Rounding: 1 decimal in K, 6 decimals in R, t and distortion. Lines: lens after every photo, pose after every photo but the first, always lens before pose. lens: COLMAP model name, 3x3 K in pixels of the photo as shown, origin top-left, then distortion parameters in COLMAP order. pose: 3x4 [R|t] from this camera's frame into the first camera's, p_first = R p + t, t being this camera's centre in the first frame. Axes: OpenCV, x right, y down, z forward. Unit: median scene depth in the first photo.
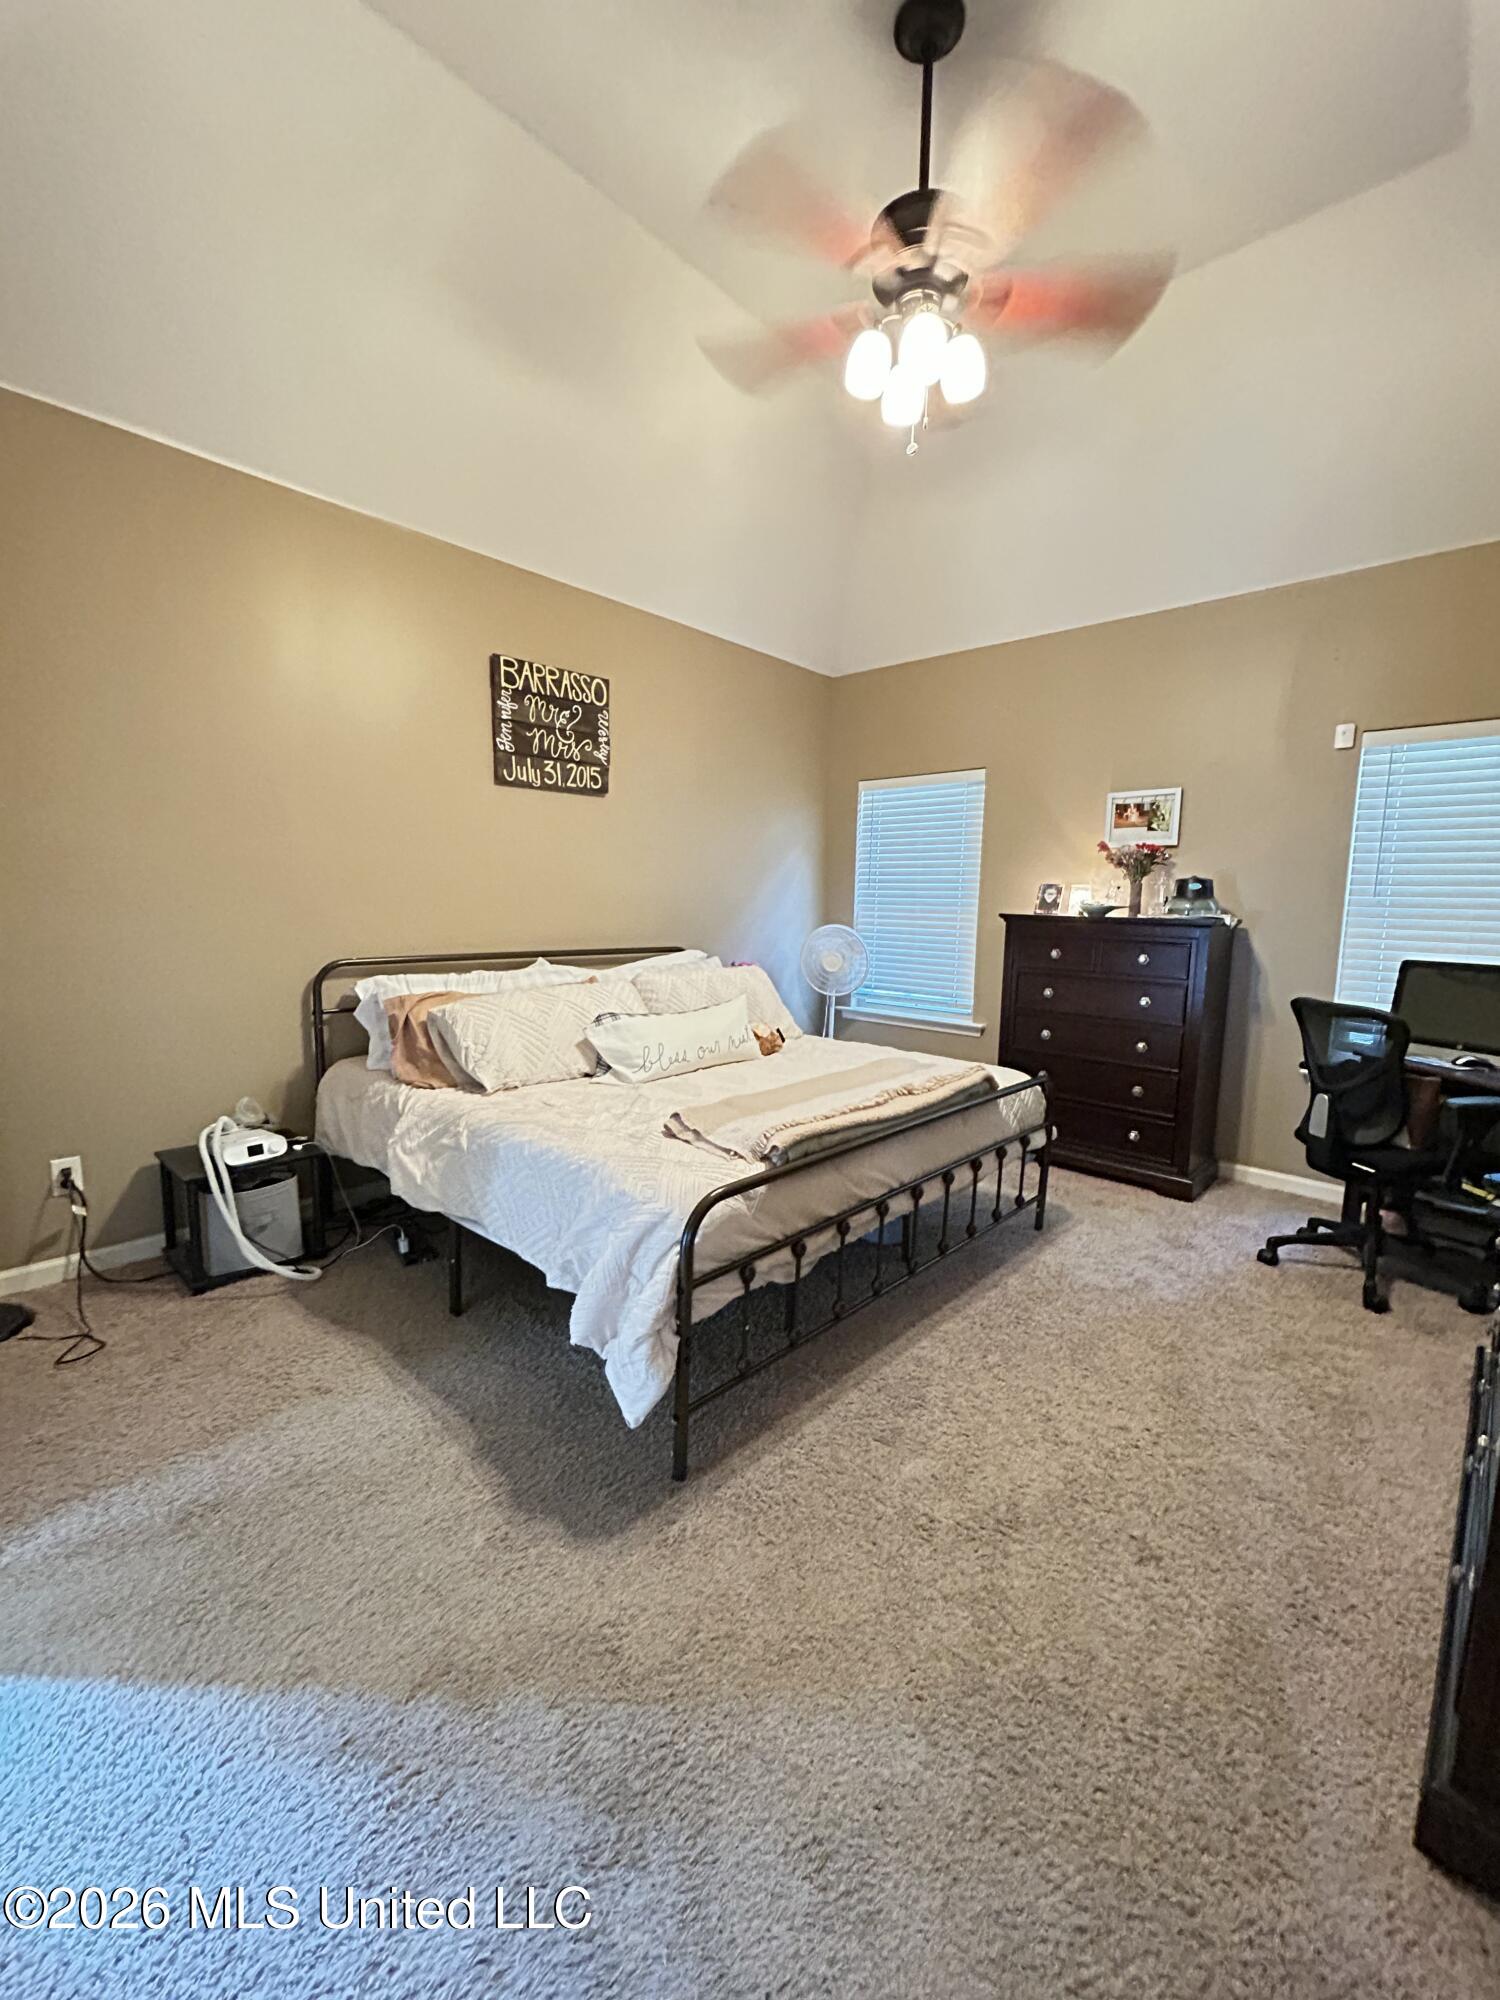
lens RADIAL K [[808.3, 0, 754.7], [0, 808.3, 1001.2], [0, 0, 1]] dist [-0.003036, -0.000525]
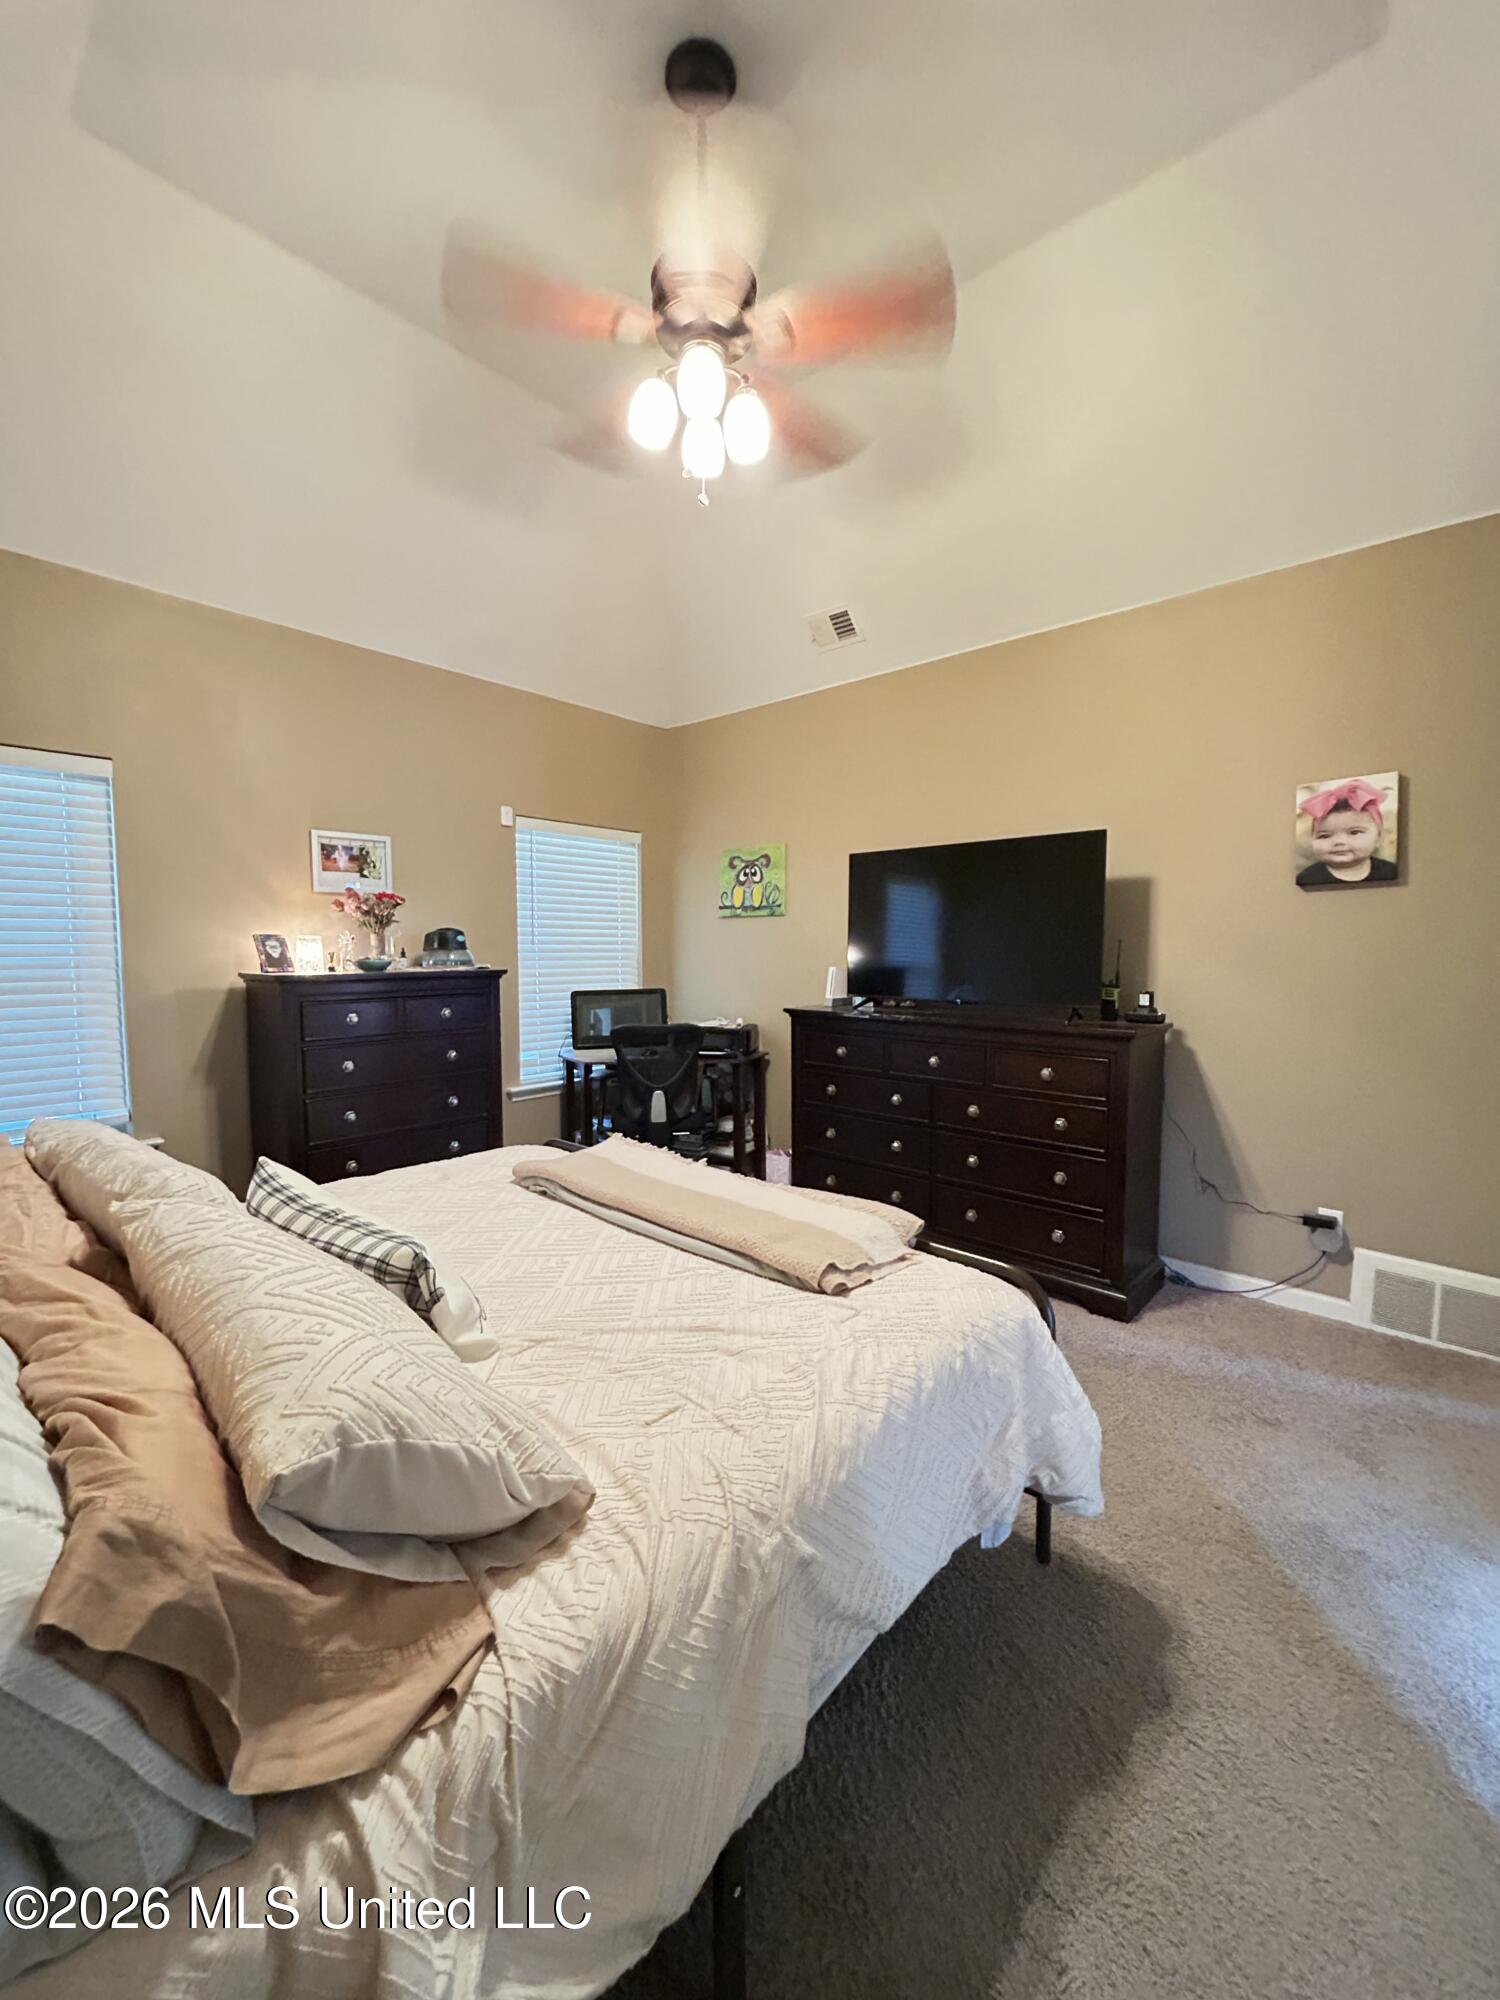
lens RADIAL K [[808.3, 0, 754.8], [0, 808.3, 995.5], [0, 0, 1]] dist [-0.003036, -0.000525]
pose [[-0.026985, -0.084073, 0.996094, -0.457555], [0.124063, 0.988471, 0.086791, -0.101684], [-0.991907, 0.125920, -0.016243, 0.583974]]
